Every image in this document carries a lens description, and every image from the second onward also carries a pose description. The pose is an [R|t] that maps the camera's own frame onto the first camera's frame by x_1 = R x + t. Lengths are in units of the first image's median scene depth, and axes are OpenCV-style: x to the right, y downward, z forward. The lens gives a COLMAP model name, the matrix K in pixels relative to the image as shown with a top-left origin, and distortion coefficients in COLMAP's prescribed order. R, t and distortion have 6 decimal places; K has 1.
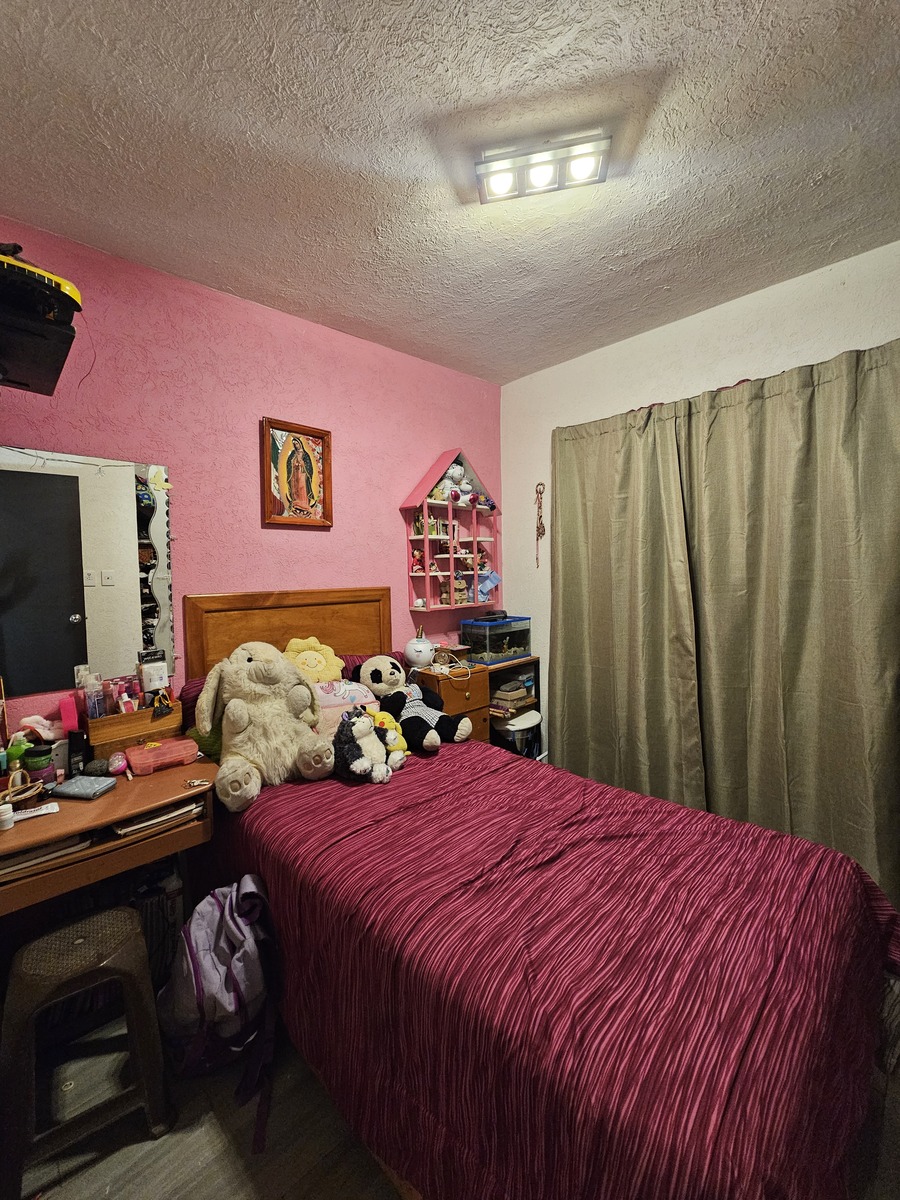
lens RADIAL K [[485.7, 0, 441.9], [0, 485.7, 582.4], [0, 0, 1]] dist [-0.002313, 0.000438]
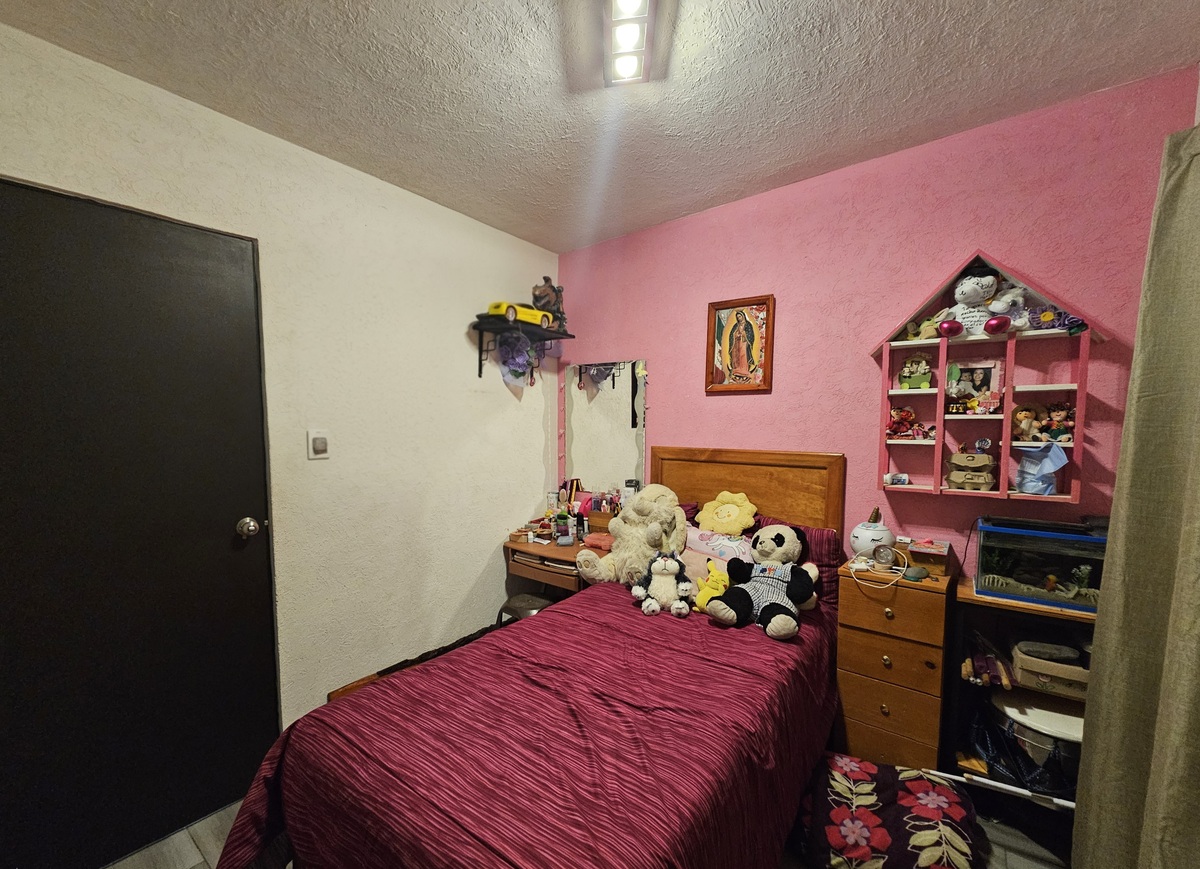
lens RADIAL K [[494.6, 0, 602.6], [0, 494.6, 443.0], [0, 0, 1]] dist [0.000510, -0.000043]
pose [[0.172765, 0.060593, -0.983097, 0.758185], [-0.030768, 0.997951, 0.056102, -0.051999], [0.984482, 0.020556, 0.174275, 0.497136]]
